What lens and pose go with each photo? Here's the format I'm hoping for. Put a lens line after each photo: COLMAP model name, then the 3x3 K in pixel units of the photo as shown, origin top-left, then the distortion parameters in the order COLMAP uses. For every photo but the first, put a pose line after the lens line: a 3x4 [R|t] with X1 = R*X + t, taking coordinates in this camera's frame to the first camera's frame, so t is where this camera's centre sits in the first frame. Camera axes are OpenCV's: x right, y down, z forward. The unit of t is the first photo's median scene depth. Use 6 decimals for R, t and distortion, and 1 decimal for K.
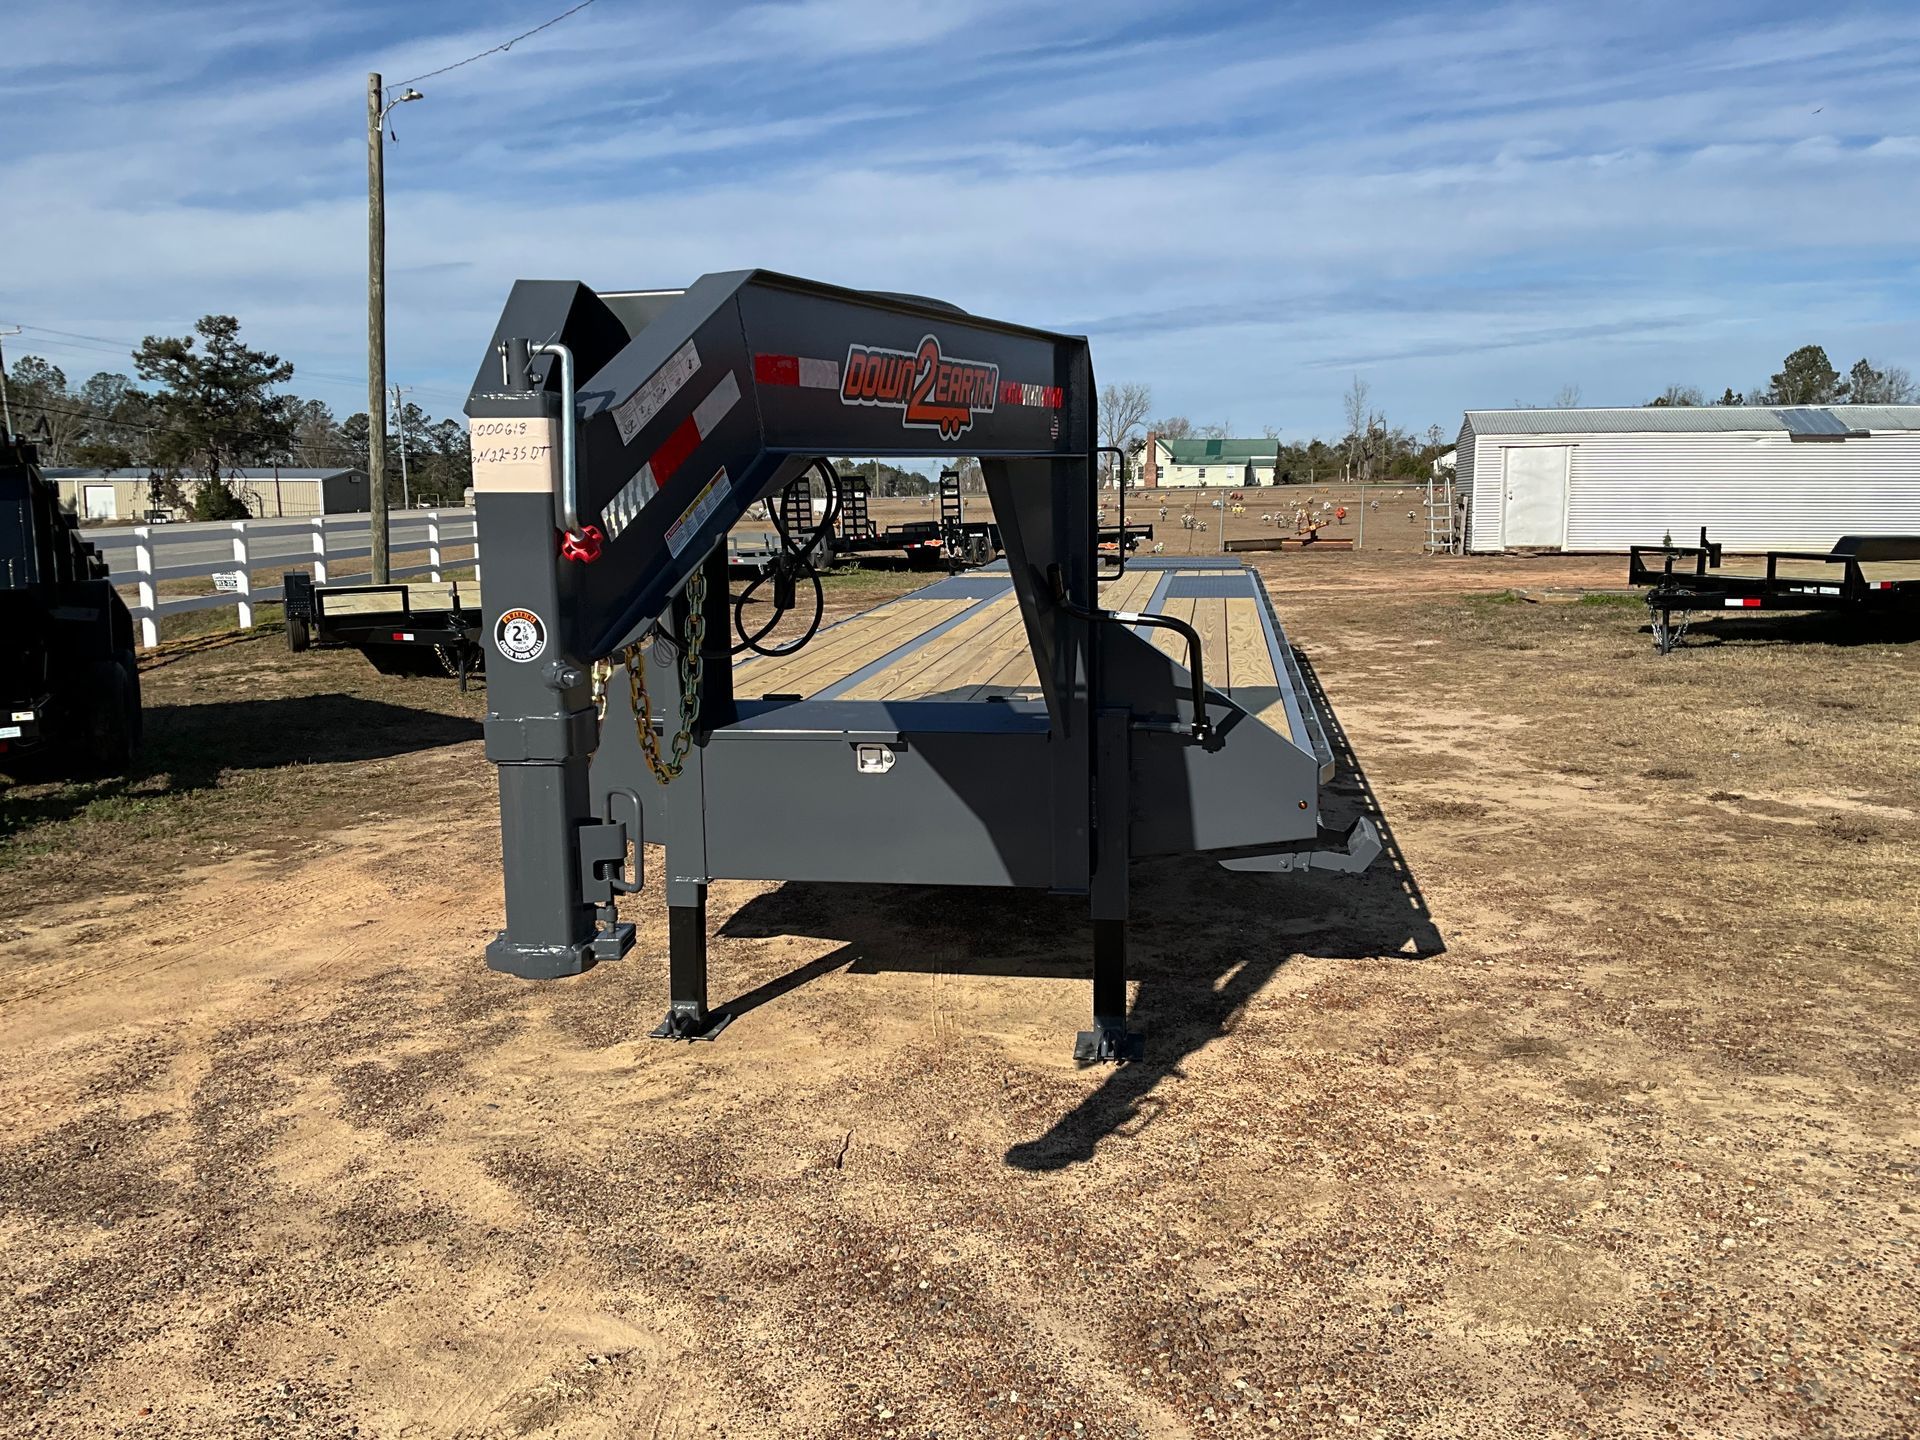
lens RADIAL K [[1547.0, 0, 953.8], [0, 1547.0, 714.8], [0, 0, 1]] dist [0.096950, -0.174372]
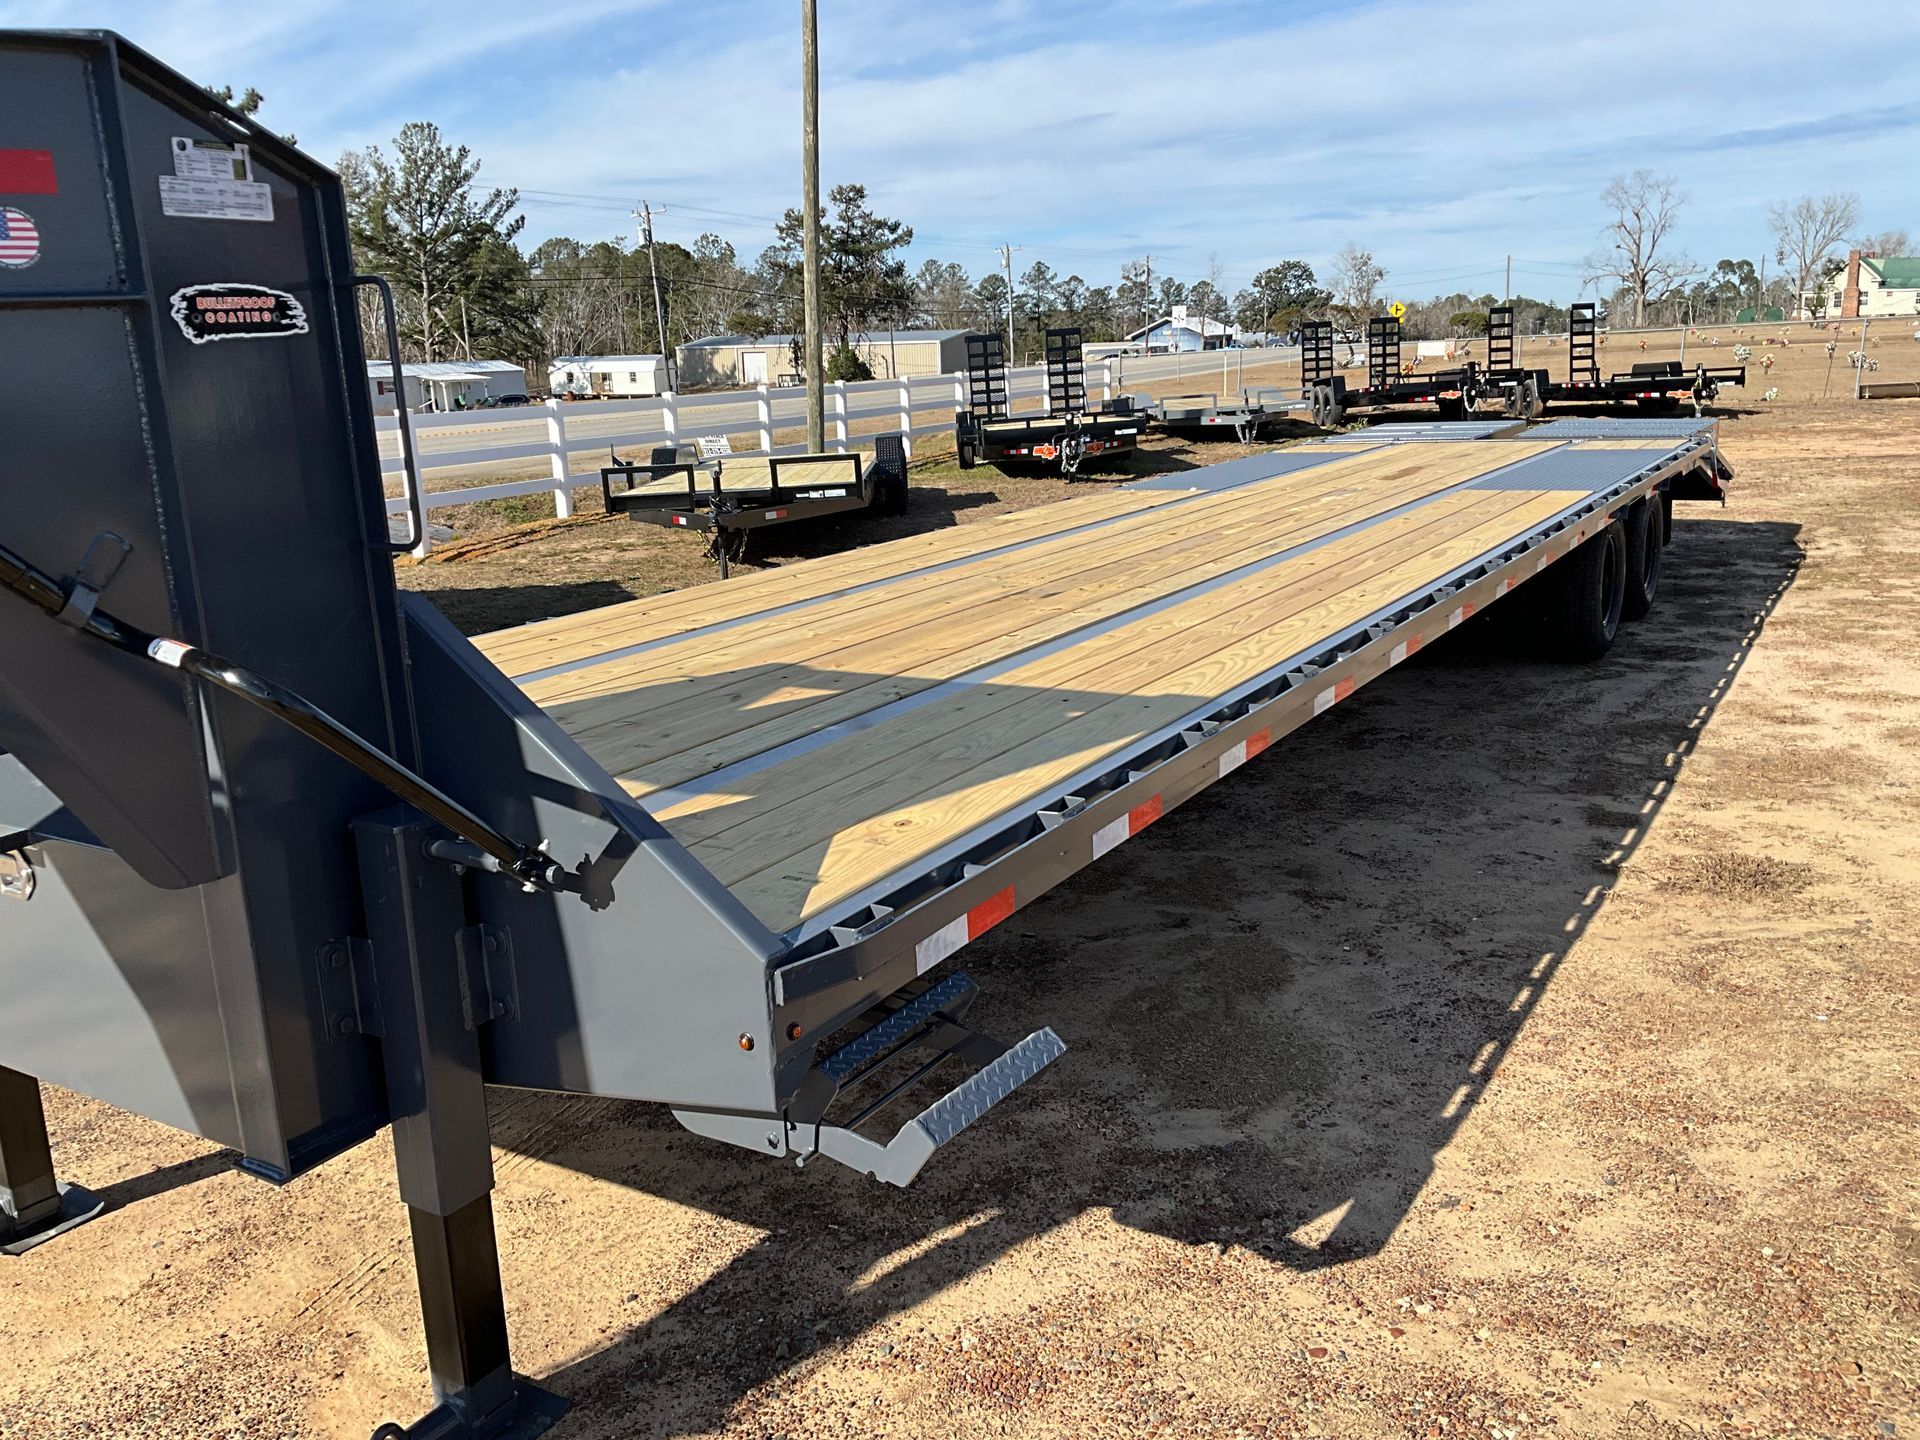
lens RADIAL K [[1567.4, 0, 955.0], [0, 1567.4, 712.7], [0, 0, 1]] dist [0.086923, -0.157763]
pose [[0.928626, 0.057257, -0.366572, 0.067171], [-0.024370, 0.995300, 0.093724, -0.012984], [0.370215, -0.078101, 0.925657, 0.087818]]
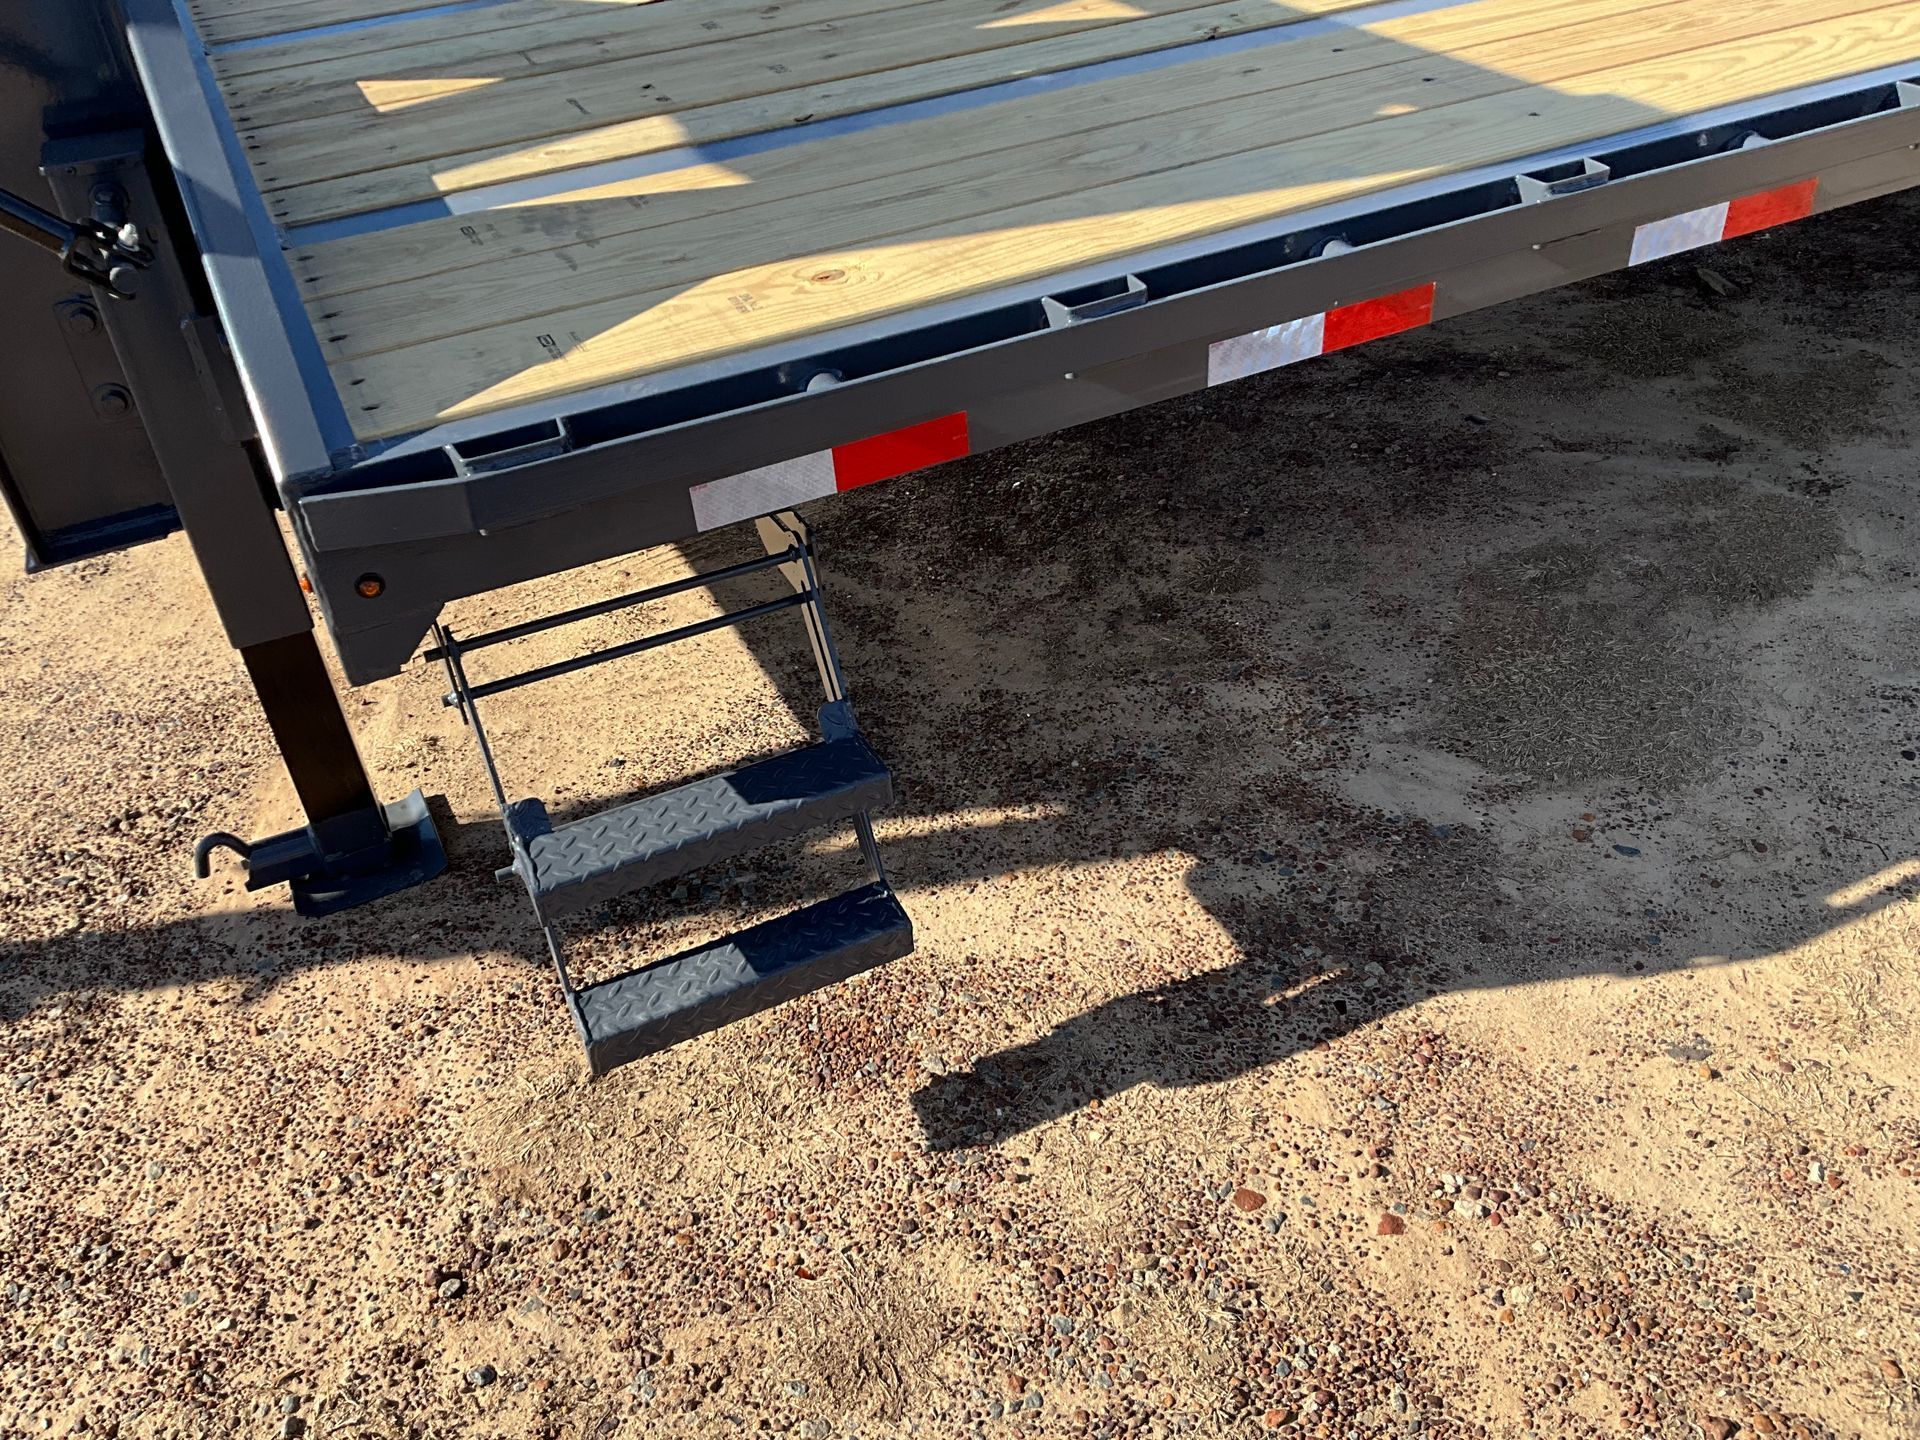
lens RADIAL K [[1567.4, 0, 955.0], [0, 1567.4, 712.7], [0, 0, 1]] dist [0.086923, -0.157763]
pose [[0.583930, 0.466310, -0.664516, 0.079470], [-0.070613, 0.844639, 0.530658, -0.015357], [0.808727, -0.262944, 0.526138, 0.137827]]
